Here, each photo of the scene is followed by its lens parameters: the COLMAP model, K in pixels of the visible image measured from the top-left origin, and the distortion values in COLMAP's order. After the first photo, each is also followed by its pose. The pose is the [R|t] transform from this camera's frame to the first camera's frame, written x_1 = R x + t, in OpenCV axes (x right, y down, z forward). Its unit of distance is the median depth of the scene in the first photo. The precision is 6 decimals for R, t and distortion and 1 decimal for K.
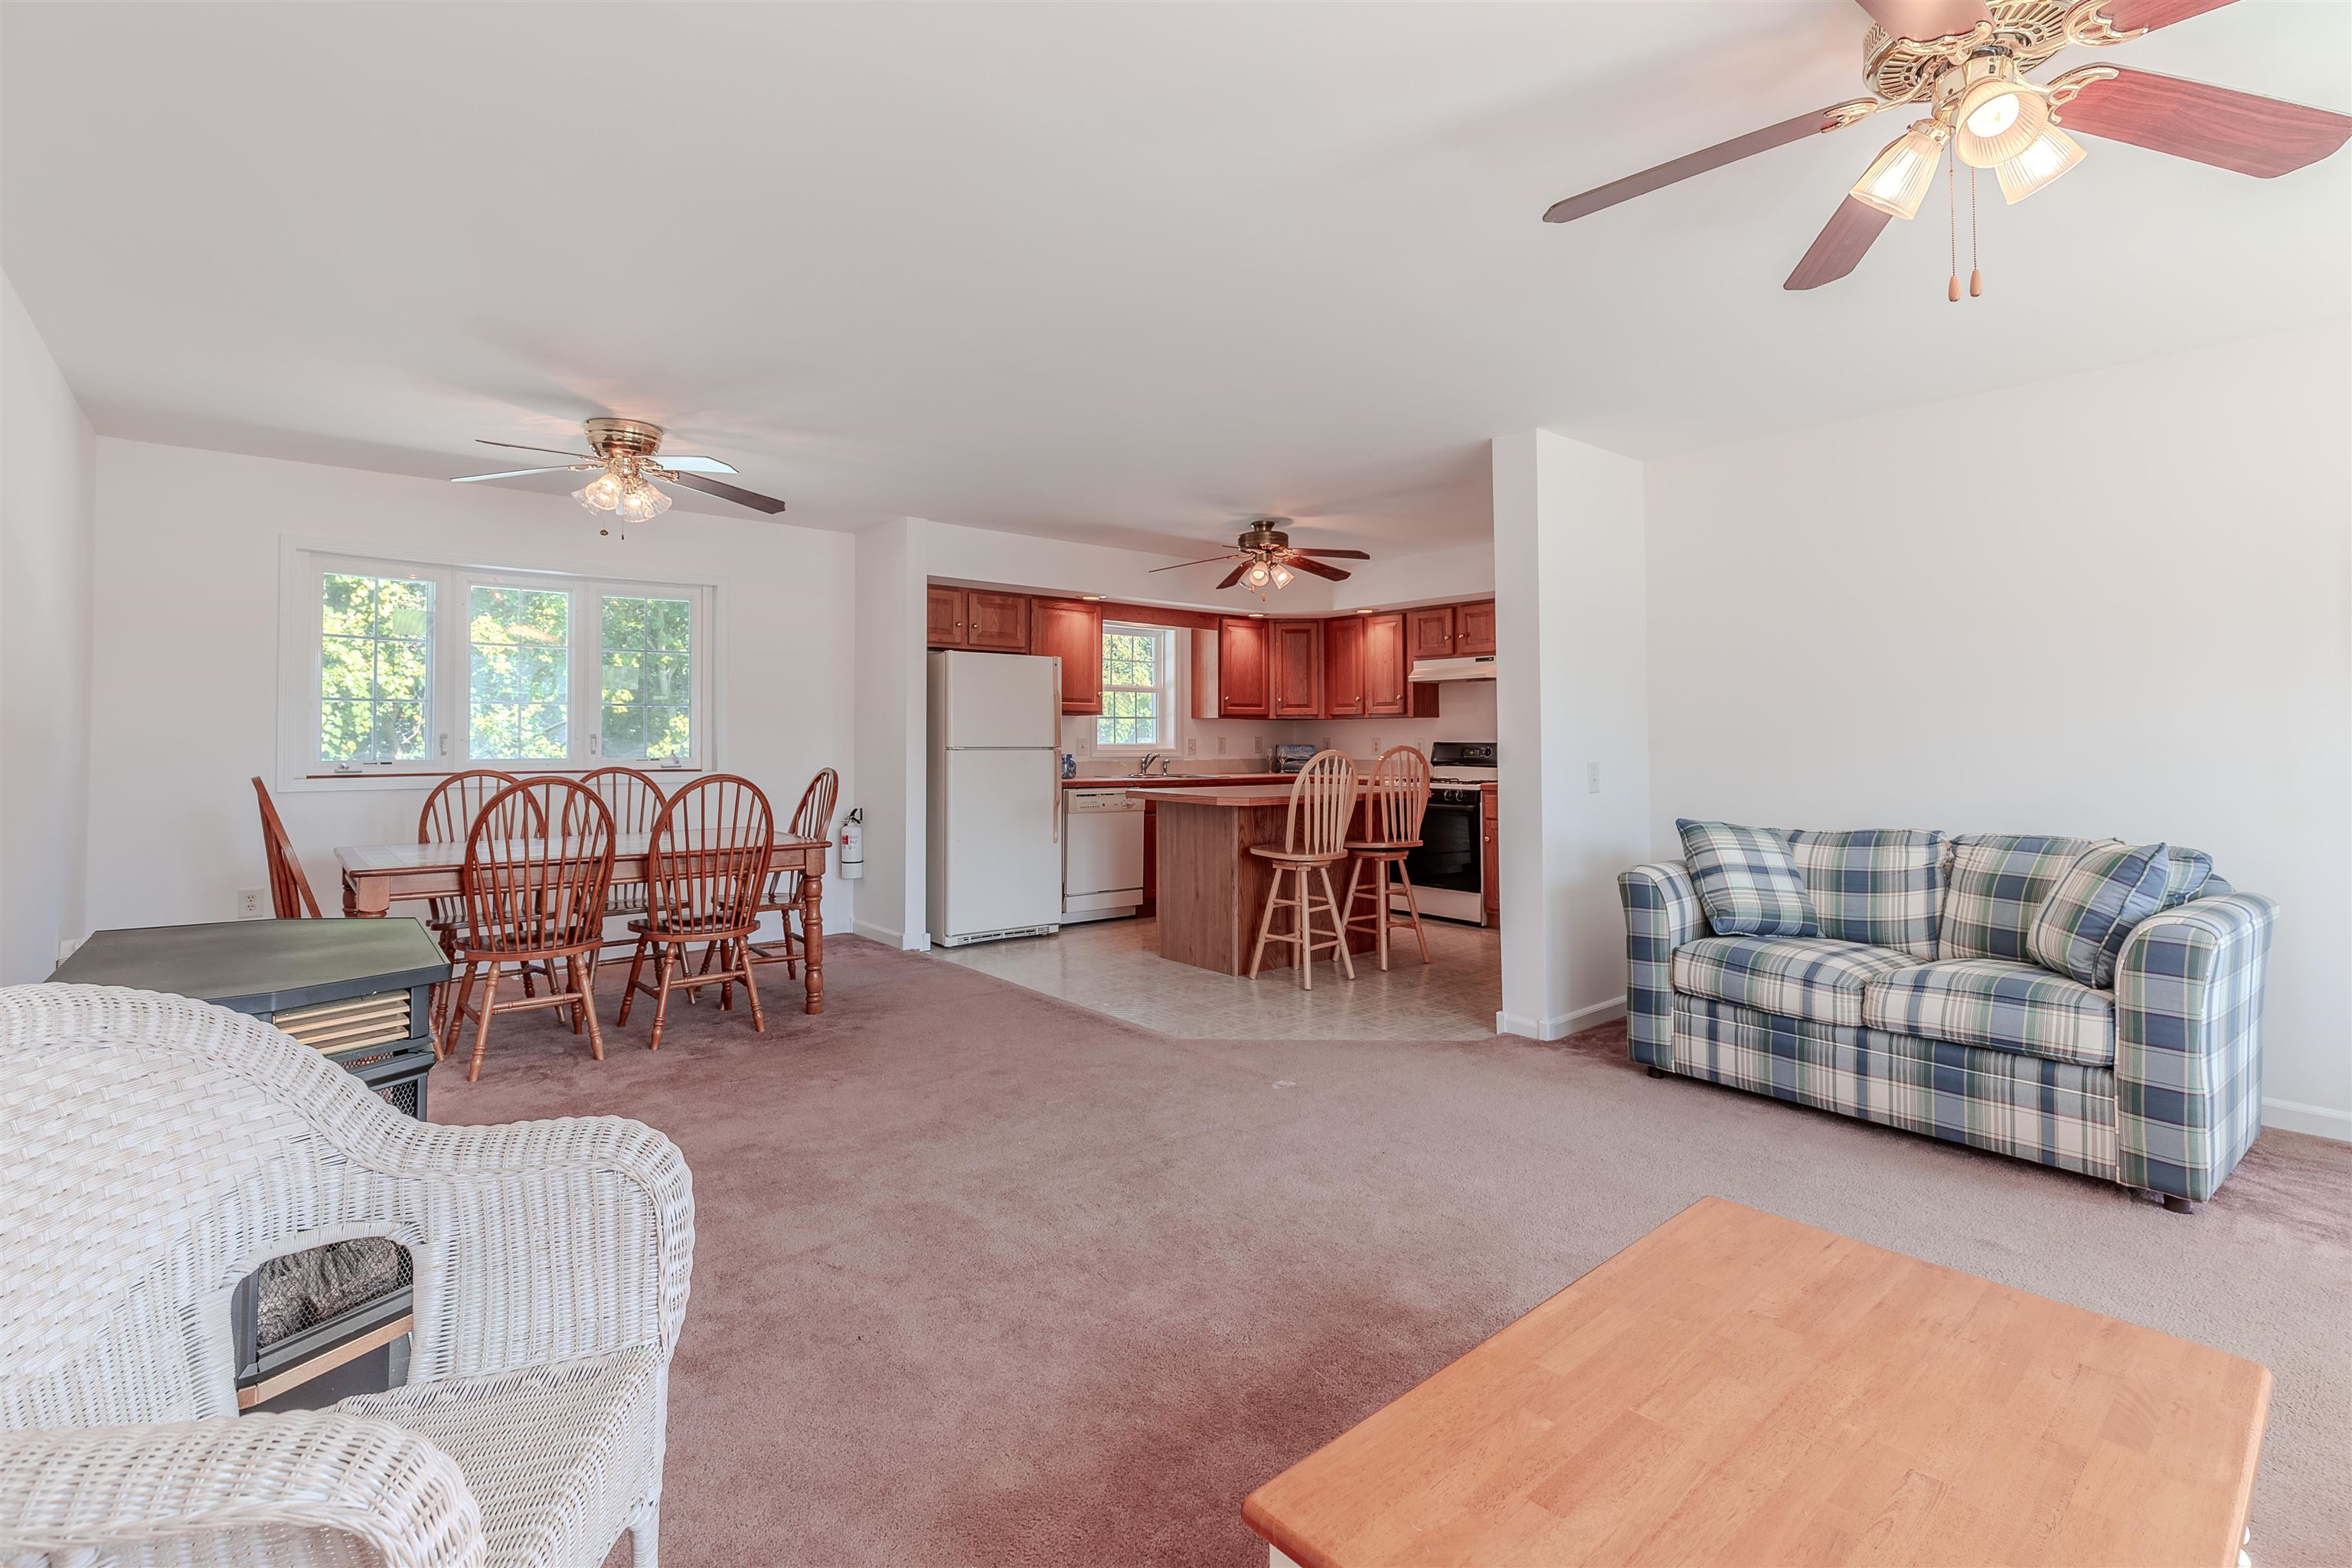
lens RADIAL K [[1055.9, 0, 1169.7], [0, 1055.9, 718.1], [0, 0, 1]] dist [0.005178, 0.000084]
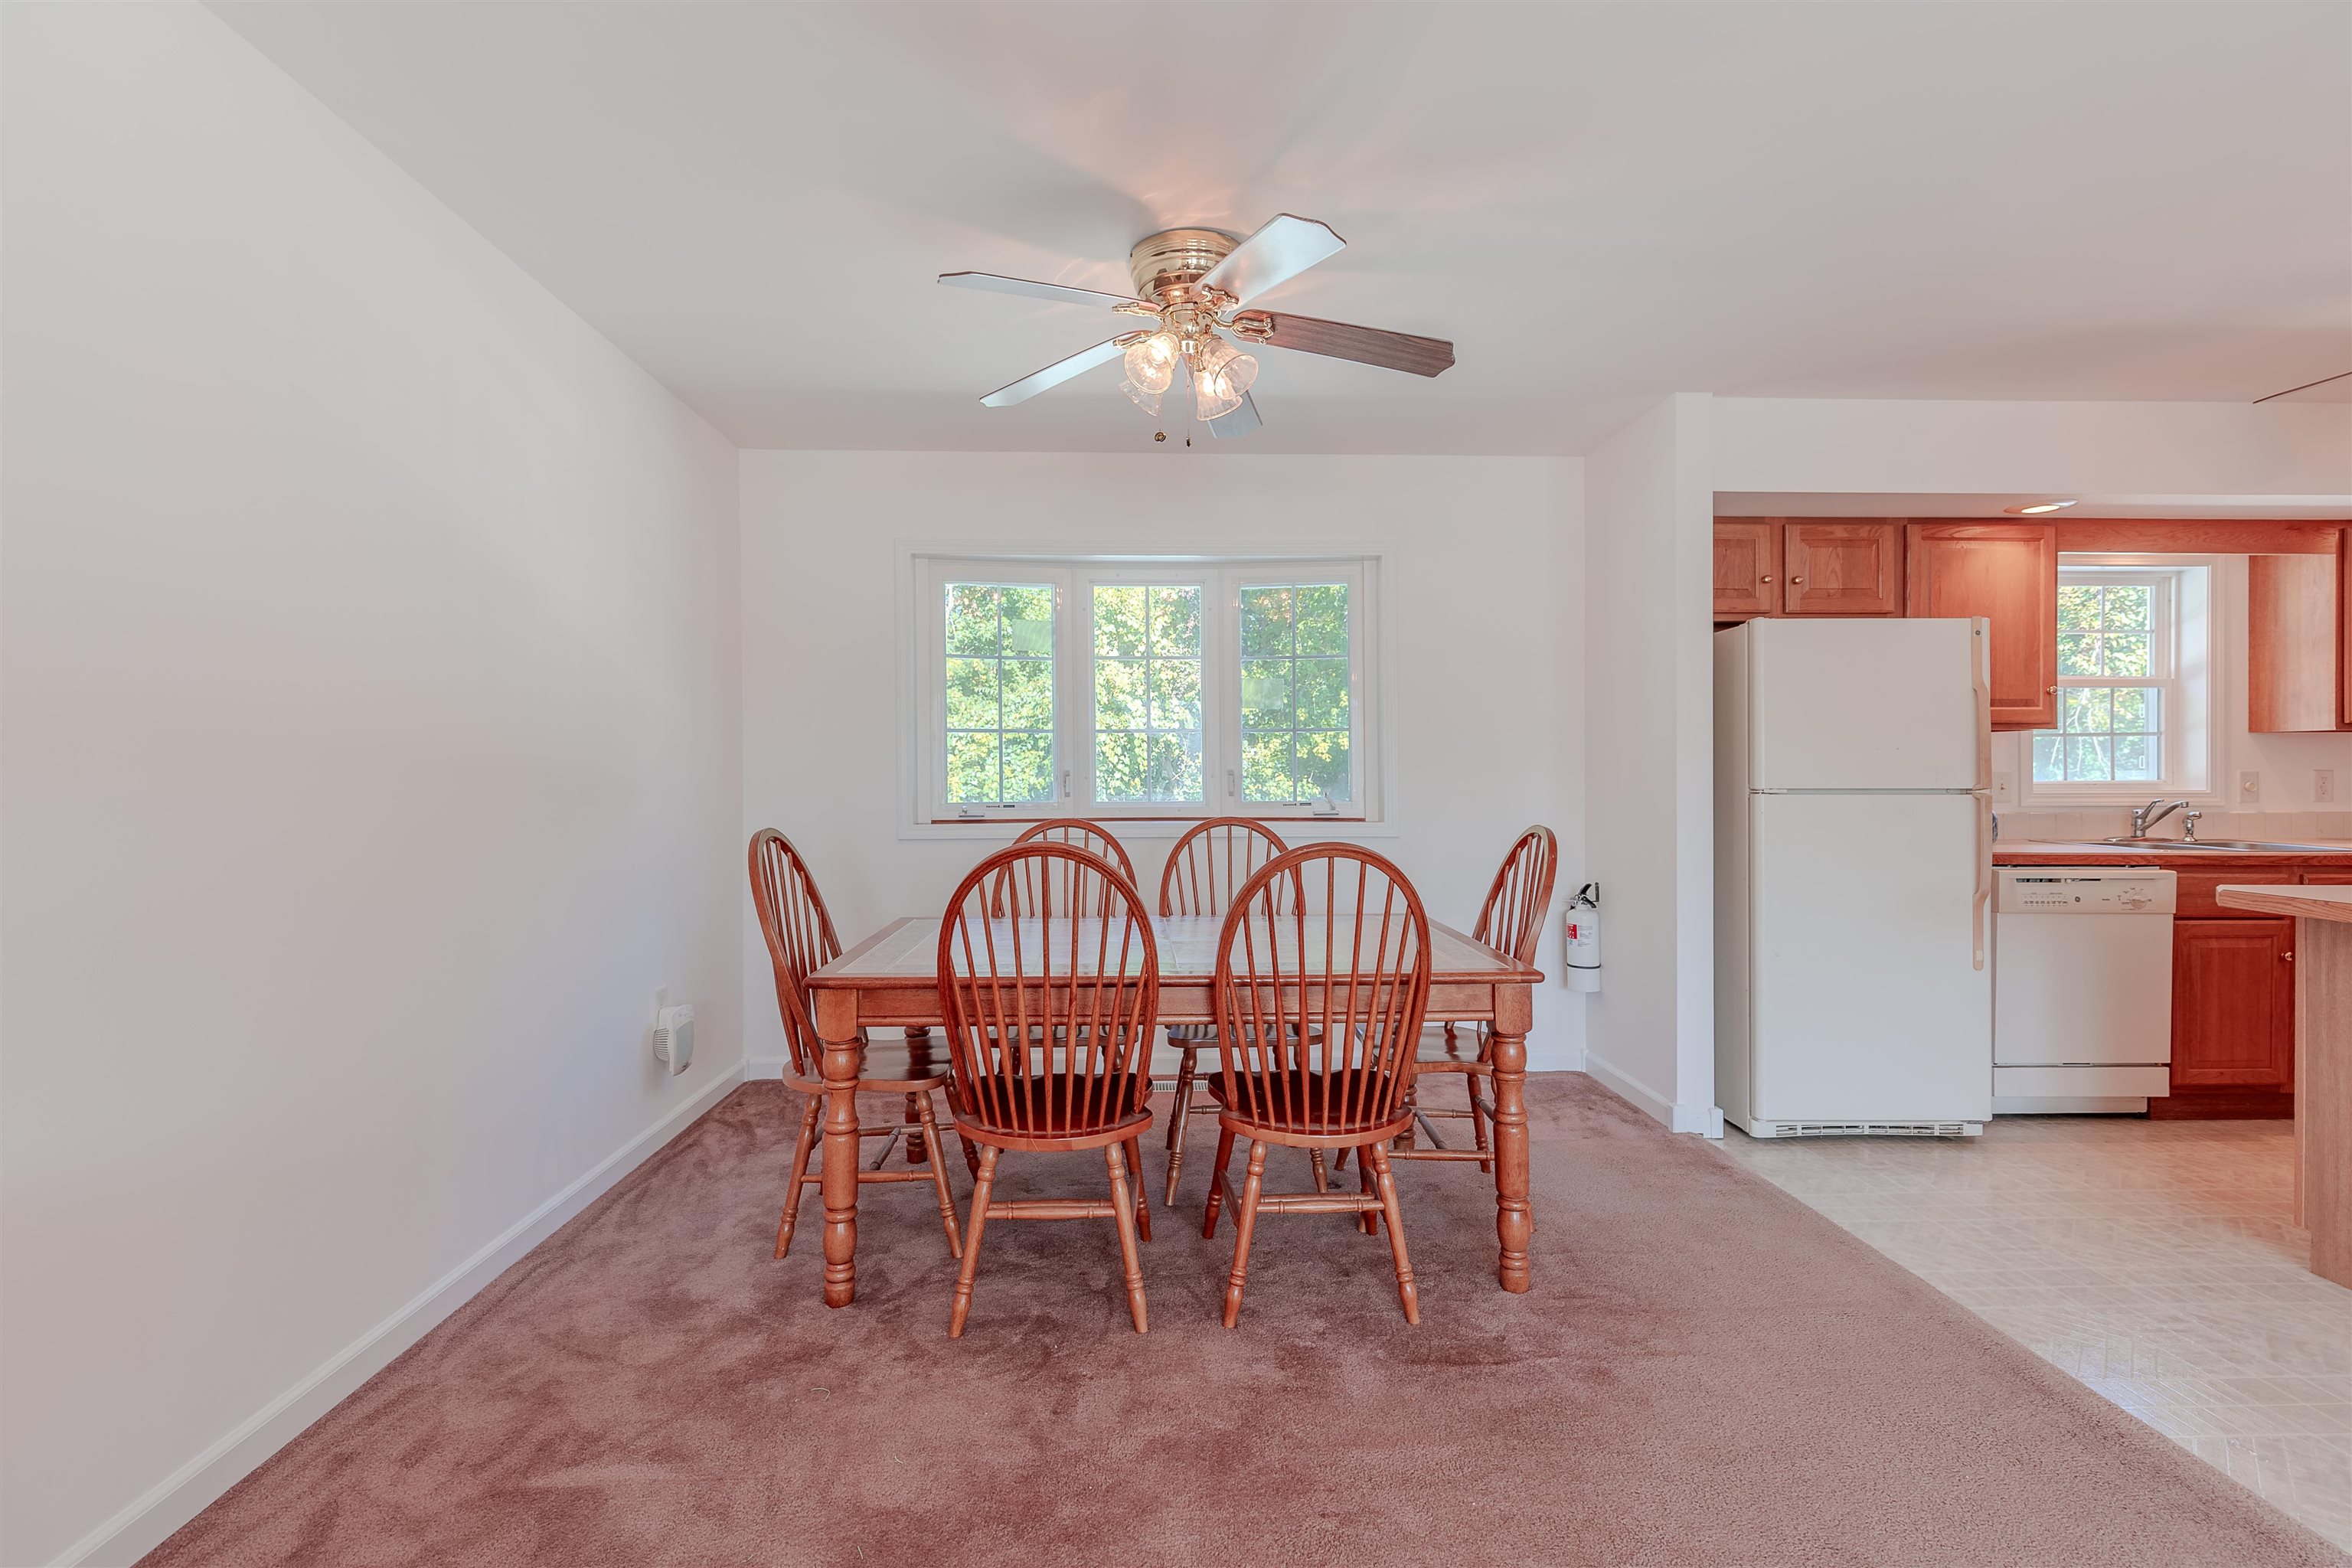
lens RADIAL K [[1055.9, 0, 1176.2], [0, 1055.9, 781.9], [0, 0, 1]] dist [0.005178, 0.000084]
pose [[0.790709, 0.000421, -0.612192, -0.100846], [0.015782, 0.999653, 0.021072, 0.006574], [0.611989, -0.026324, 0.790428, 0.335822]]
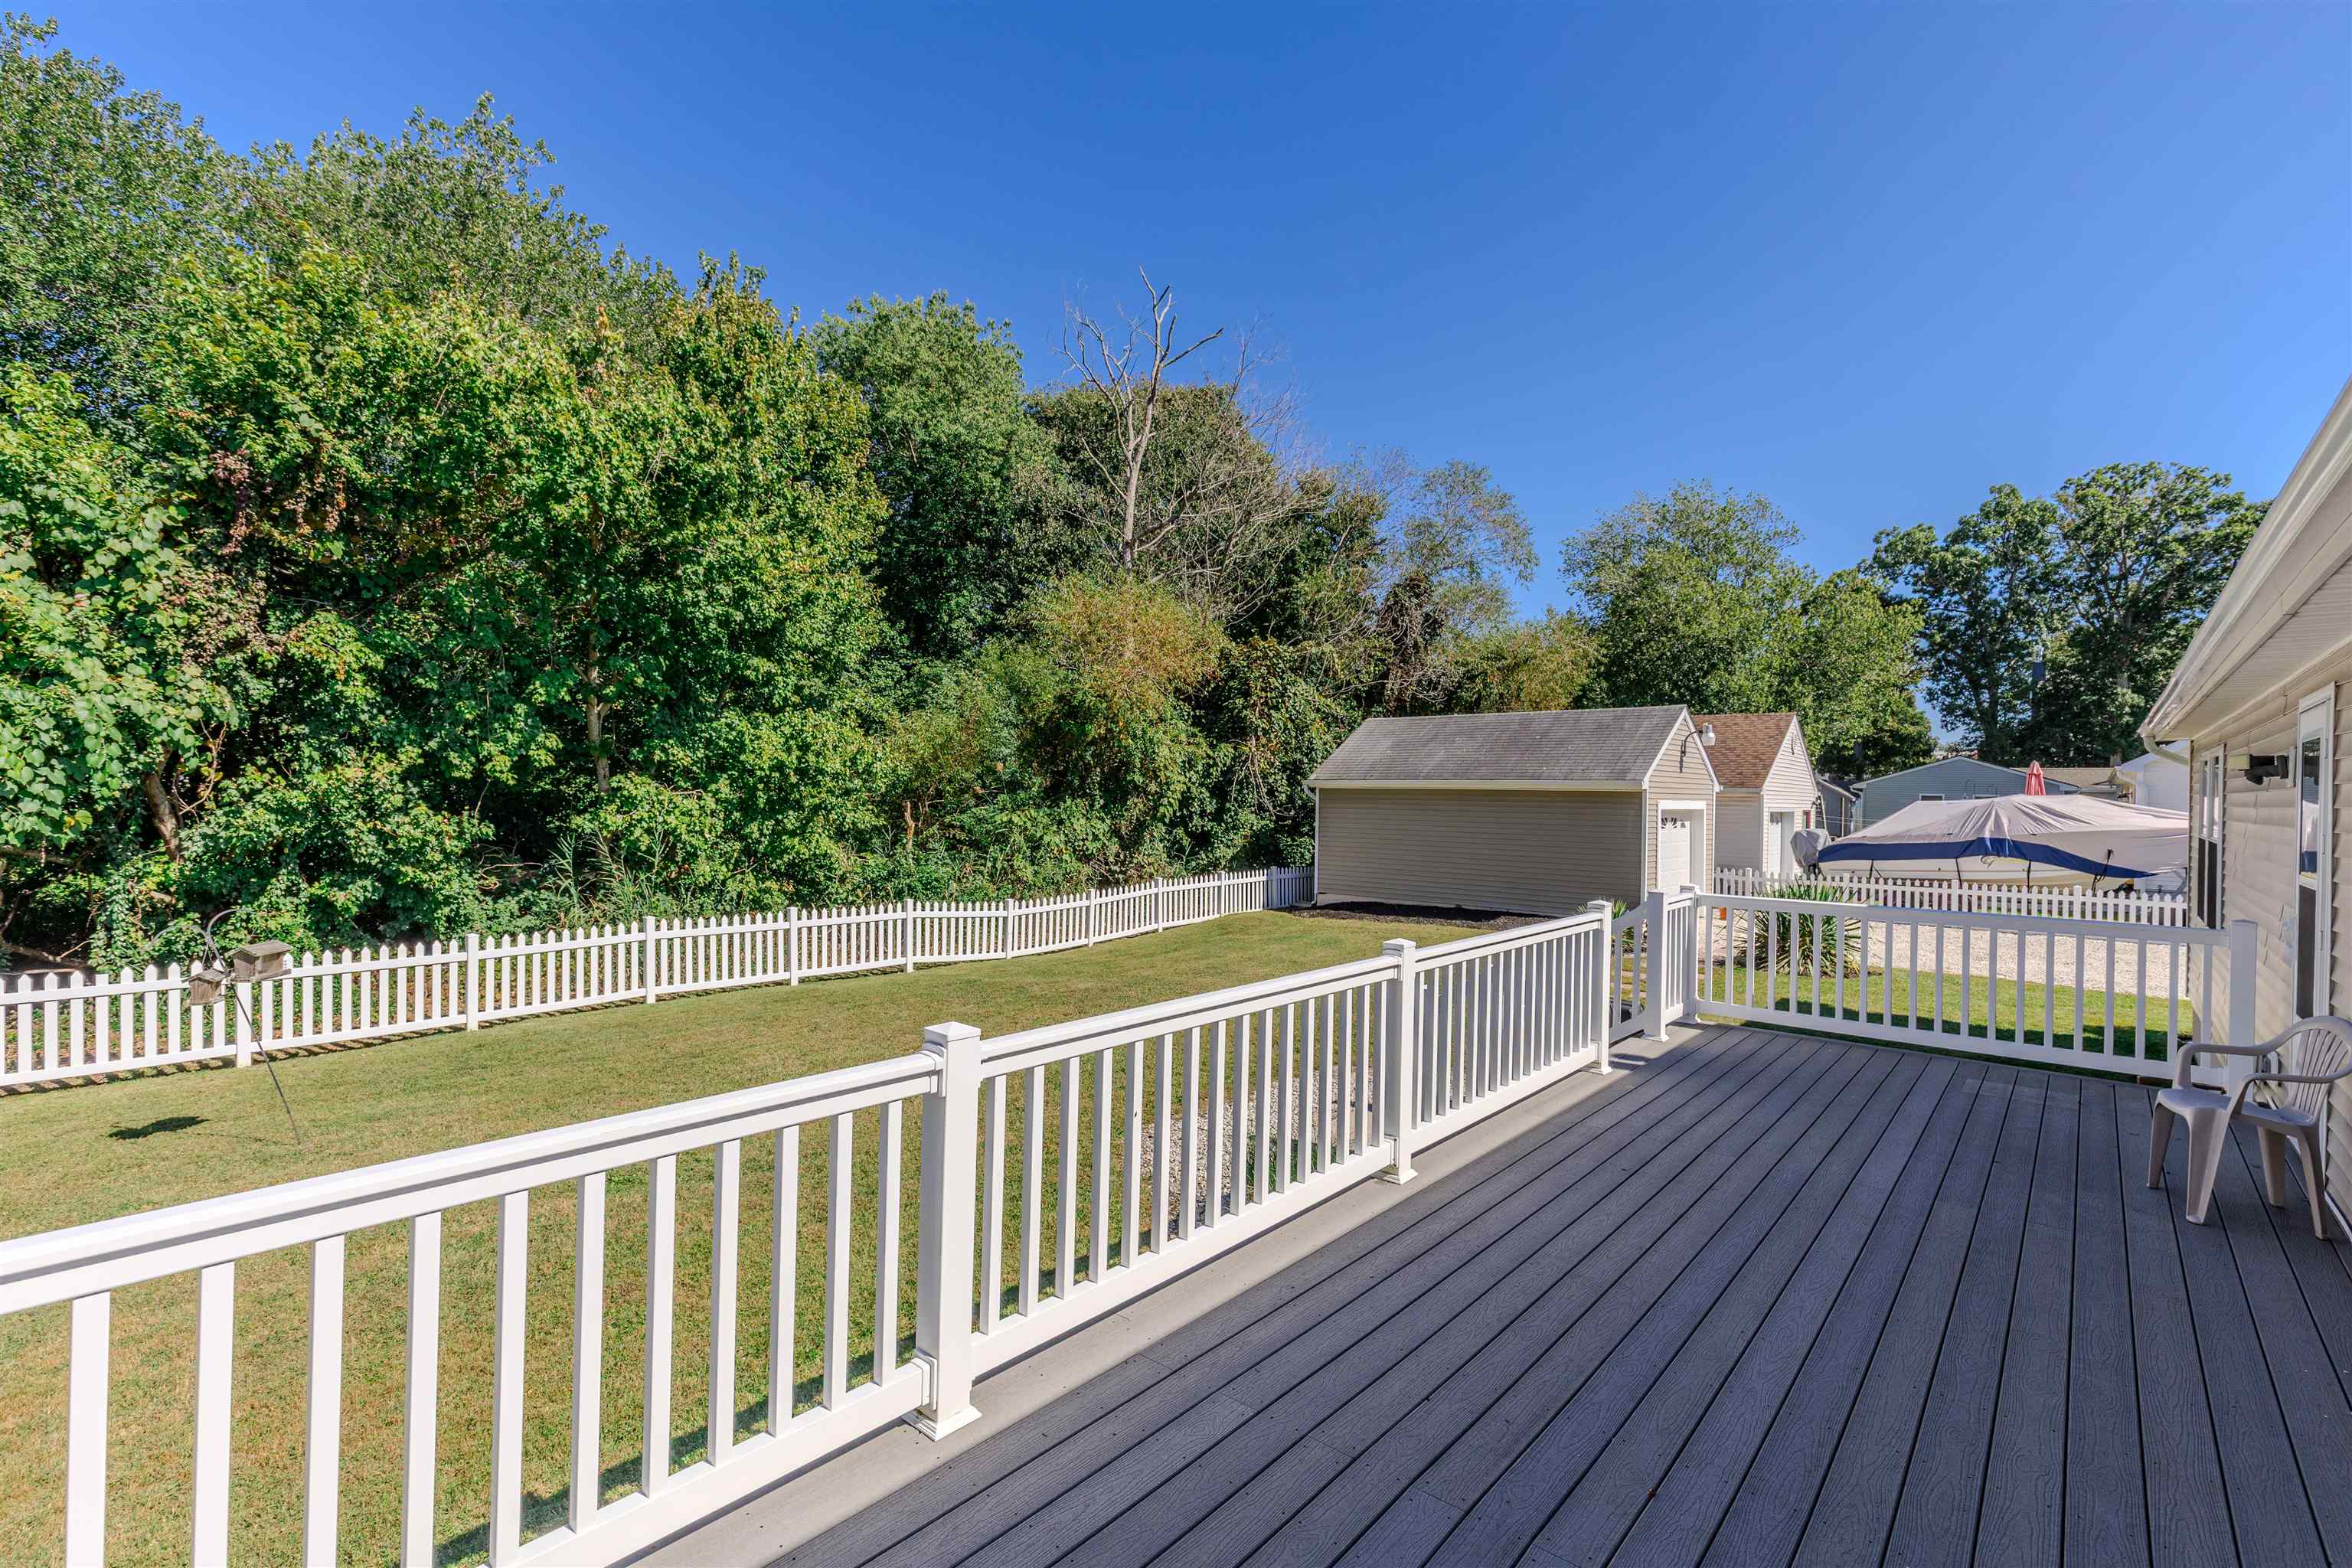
lens RADIAL K [[1055.9, 0, 1194.4], [0, 1055.9, 793.9], [0, 0, 1]] dist [0.005178, 0.000084]
pose [[0.987701, 0.021797, 0.154830, -0.714691], [-0.025575, 0.999421, 0.022447, -0.047130], [-0.154251, -0.026131, 0.987686, 0.904869]]
